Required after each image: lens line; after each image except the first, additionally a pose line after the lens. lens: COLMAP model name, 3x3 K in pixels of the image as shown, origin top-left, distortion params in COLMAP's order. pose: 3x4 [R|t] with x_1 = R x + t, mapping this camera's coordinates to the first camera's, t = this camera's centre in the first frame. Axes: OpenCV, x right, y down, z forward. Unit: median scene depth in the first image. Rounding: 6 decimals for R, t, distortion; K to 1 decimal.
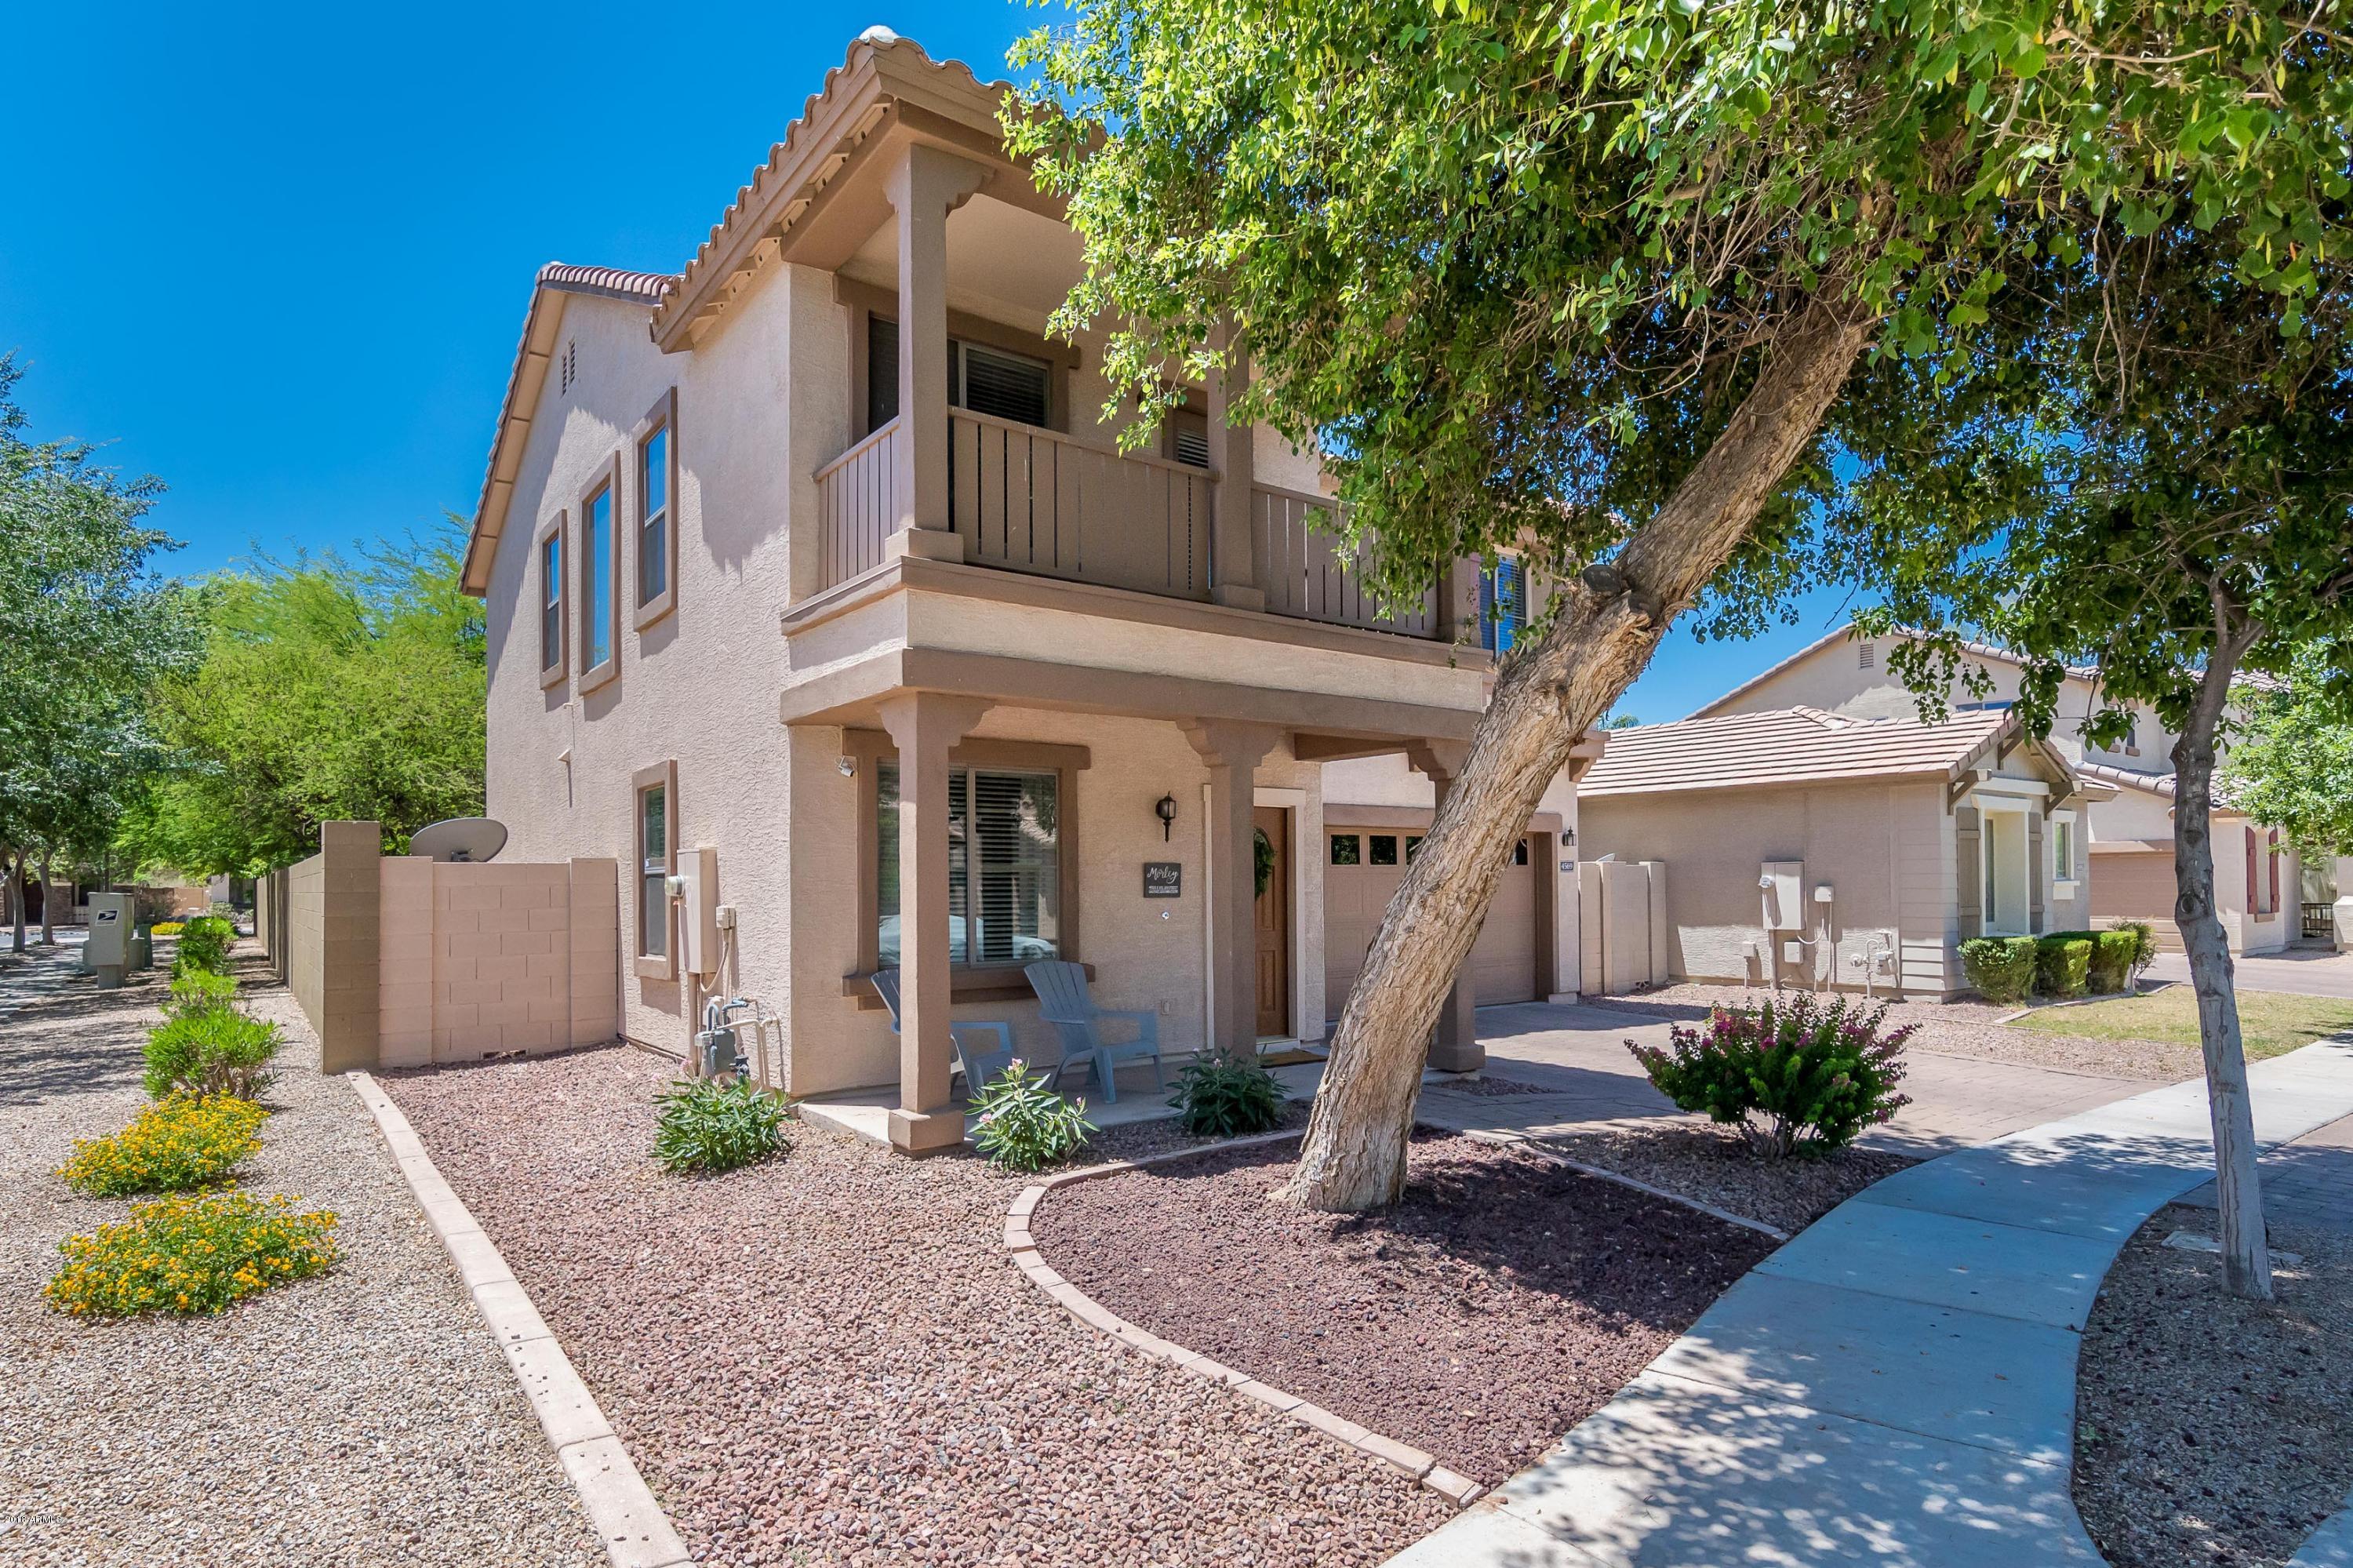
lens RADIAL K [[1228.1, 0, 1177.3], [0, 1228.1, 784.2], [0, 0, 1]] dist [0.001652, -0.000598]
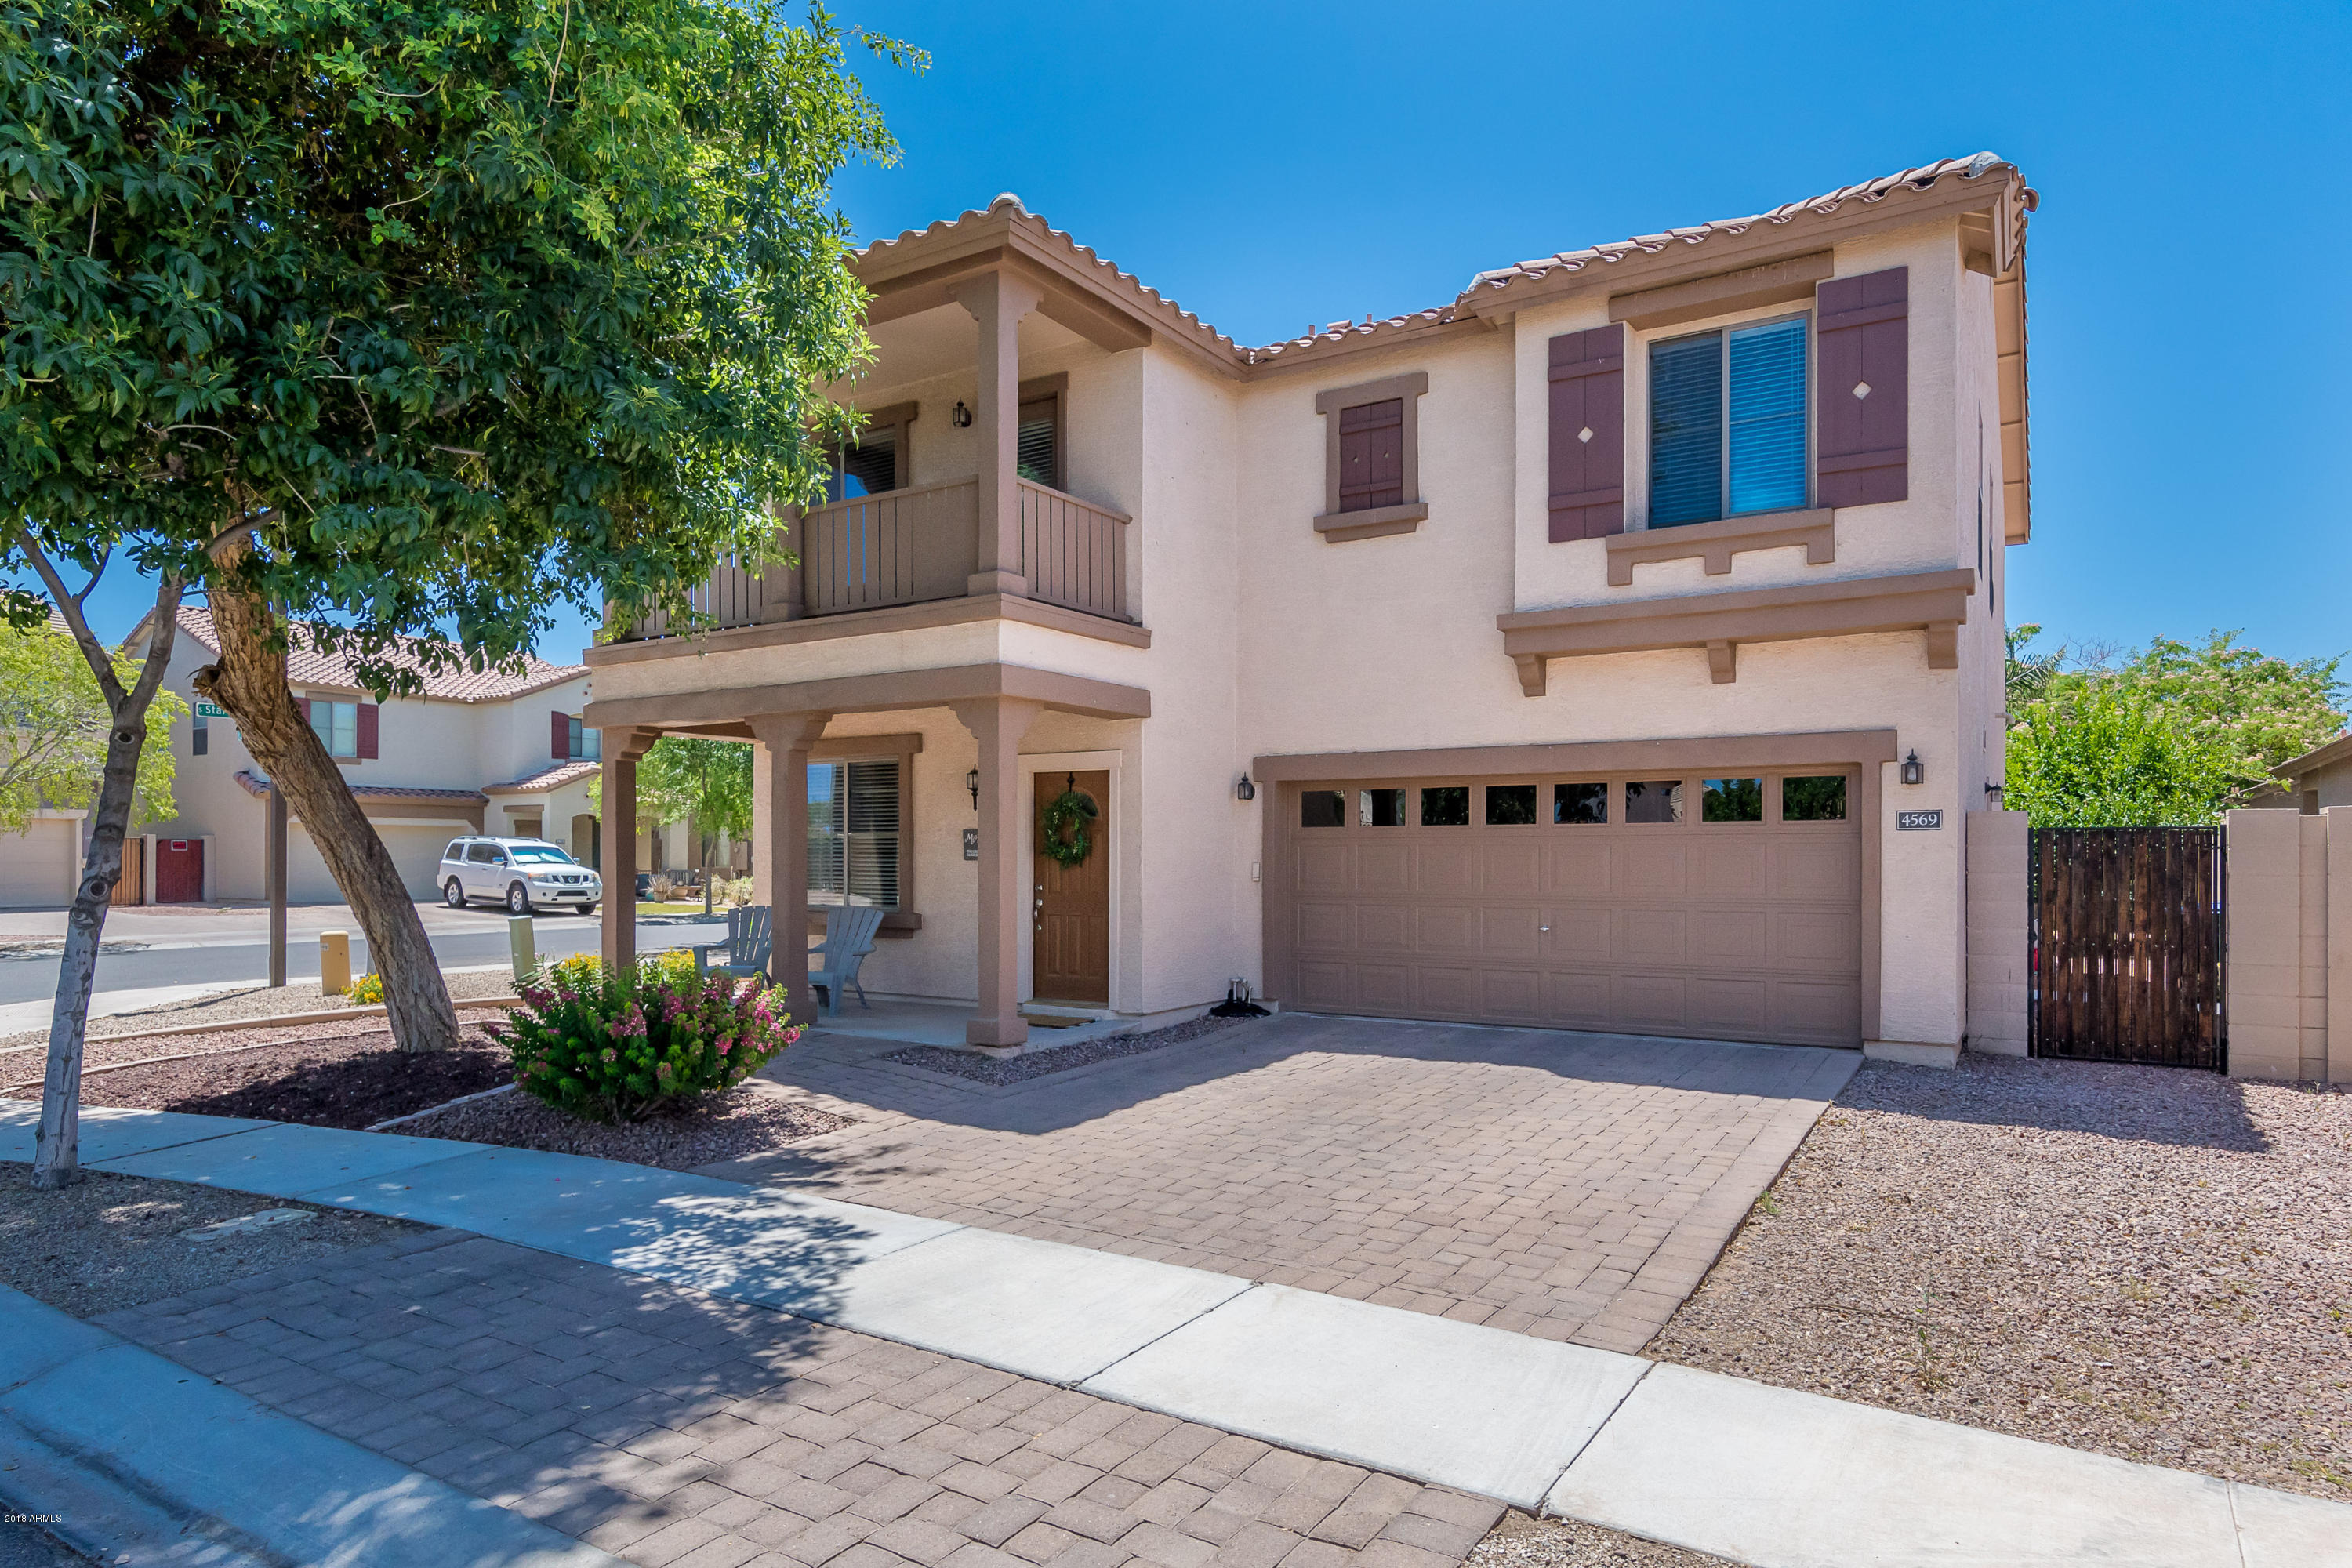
lens RADIAL K [[1325.1, 0, 1226.7], [0, 1325.1, 837.4], [0, 0, 1]] dist [-0.002295, -0.000352]
pose [[0.379469, -0.003788, -0.925197, 1.190686], [0.072487, 0.997040, 0.025648, 0.056918], [0.922360, -0.076797, 0.378621, 0.752192]]
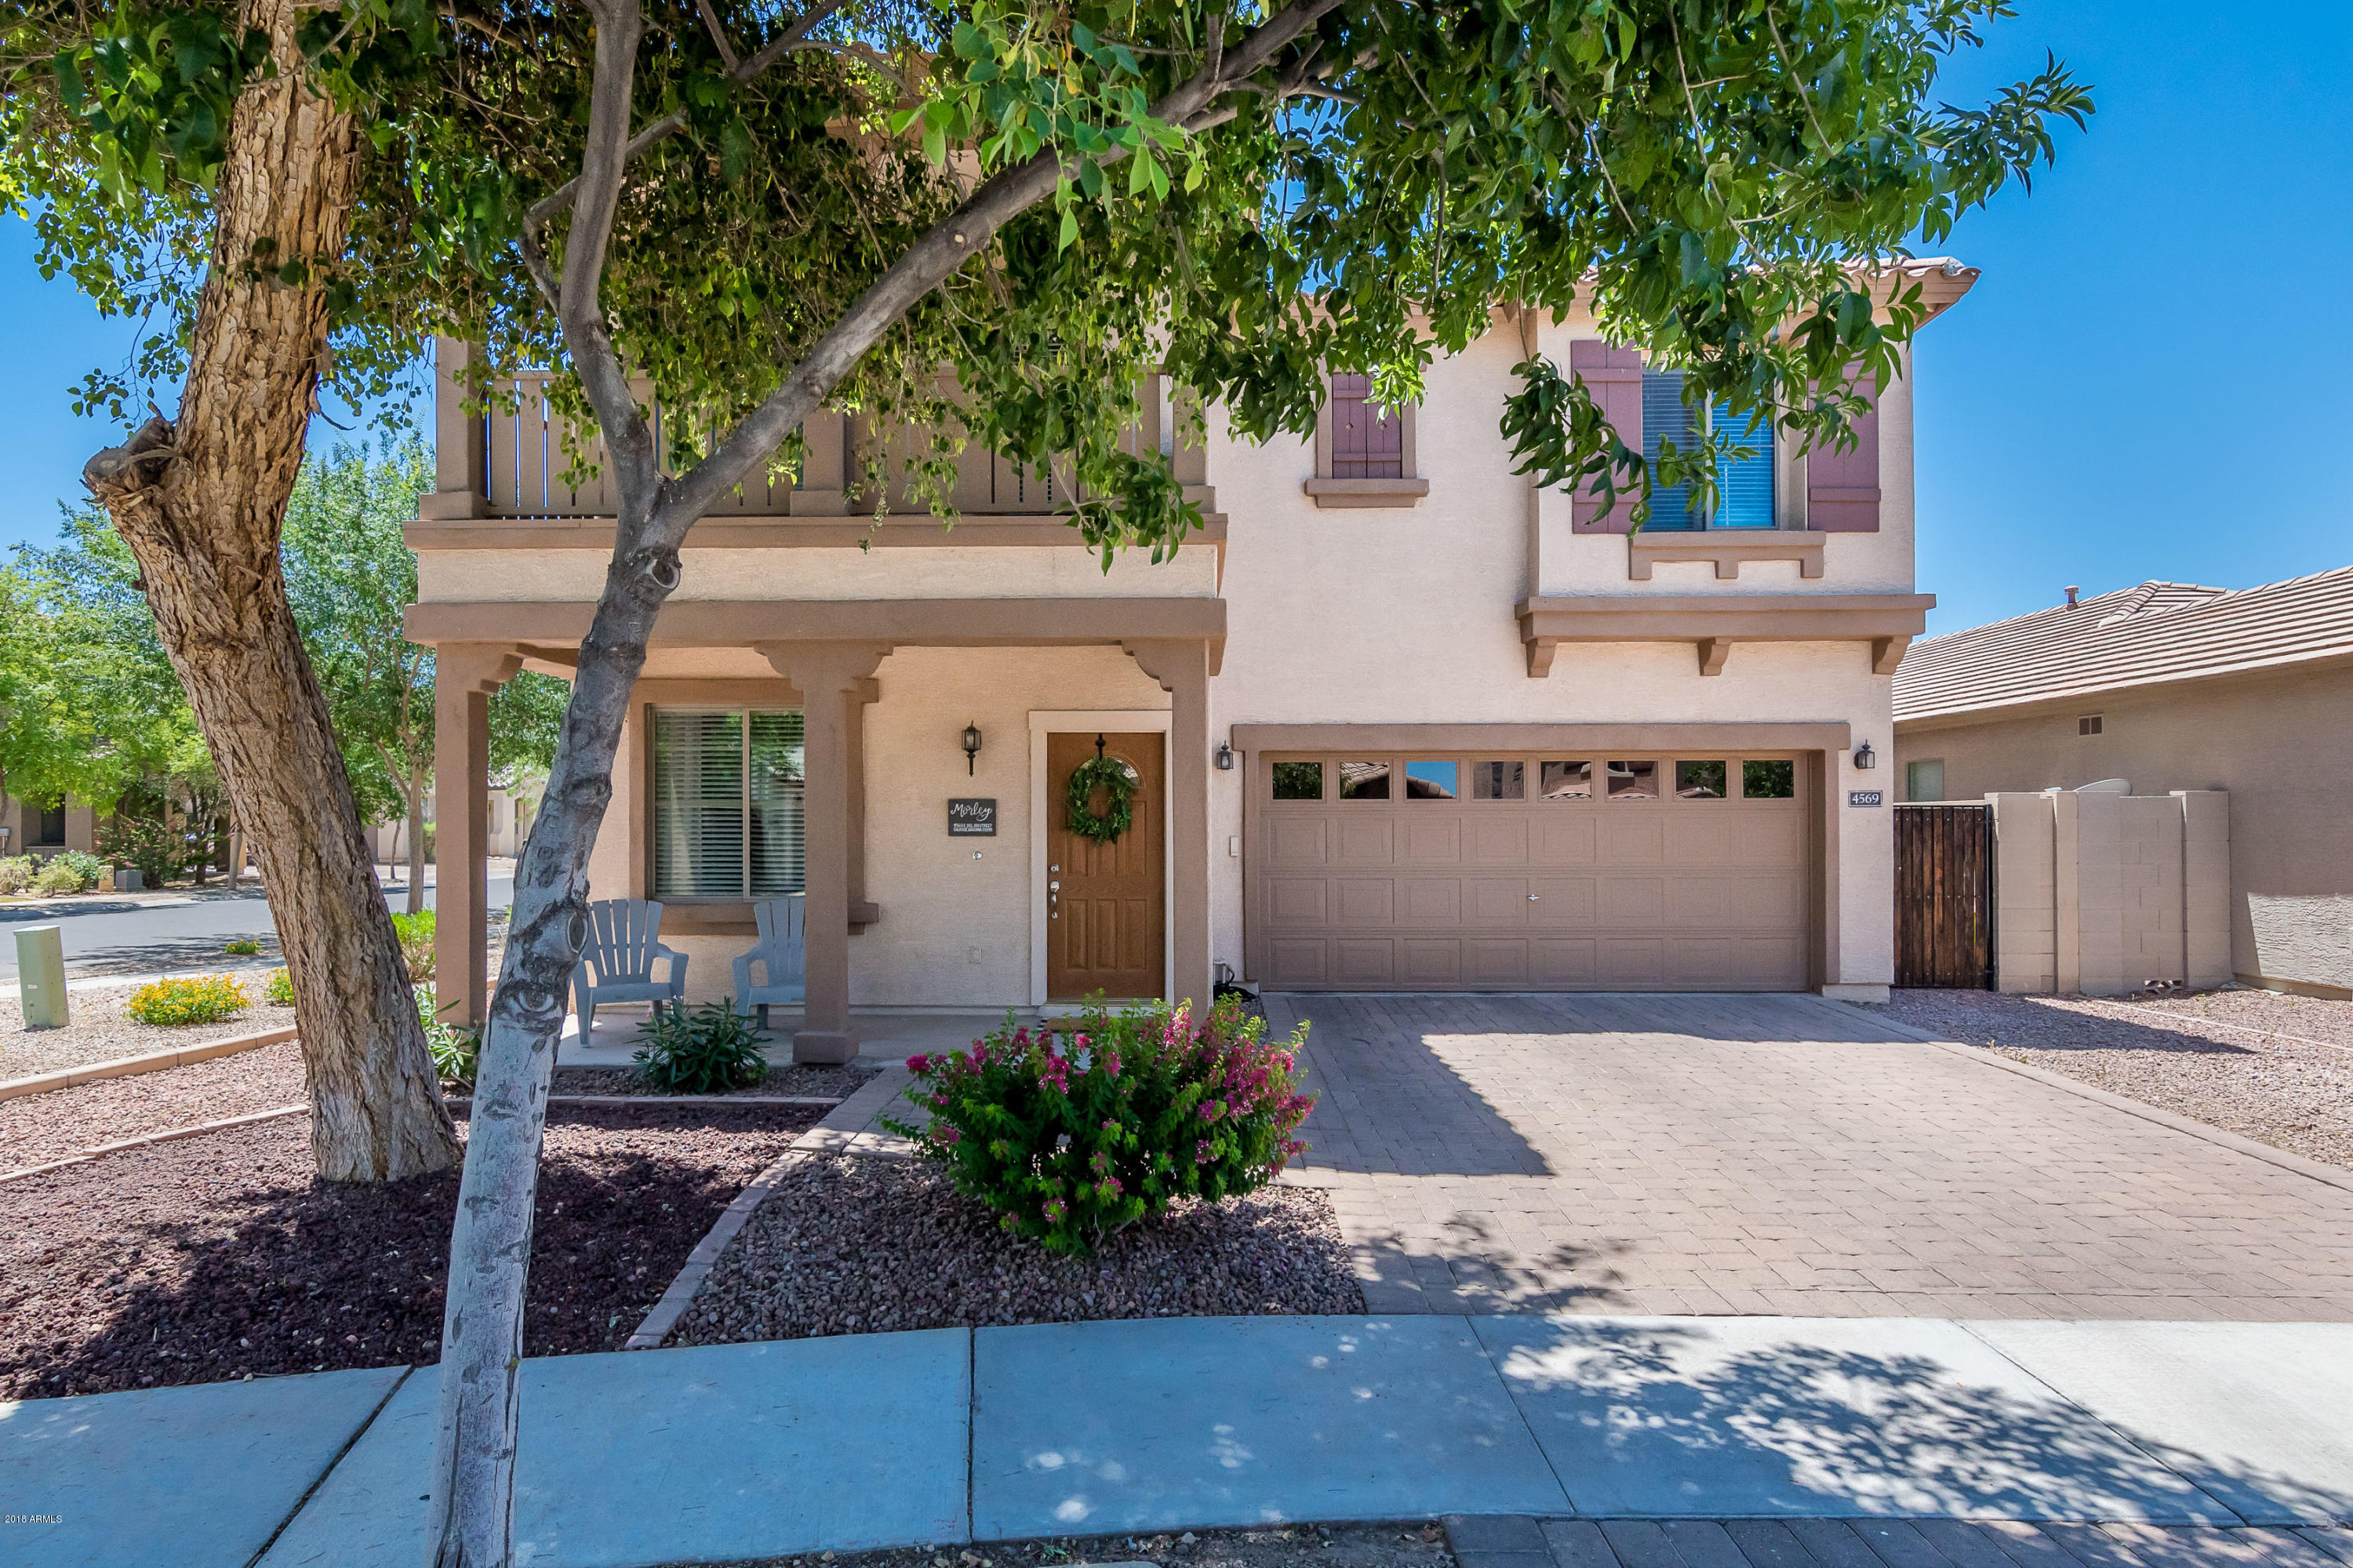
lens RADIAL K [[1181.1, 0, 1178.6], [0, 1181.1, 801.2], [0, 0, 1]] dist [0.001986, 0.004080]
pose [[0.788786, -0.005729, -0.614641, 0.654477], [0.045681, 0.997738, 0.049324, 0.029320], [0.612968, -0.066983, 0.787263, 0.397990]]
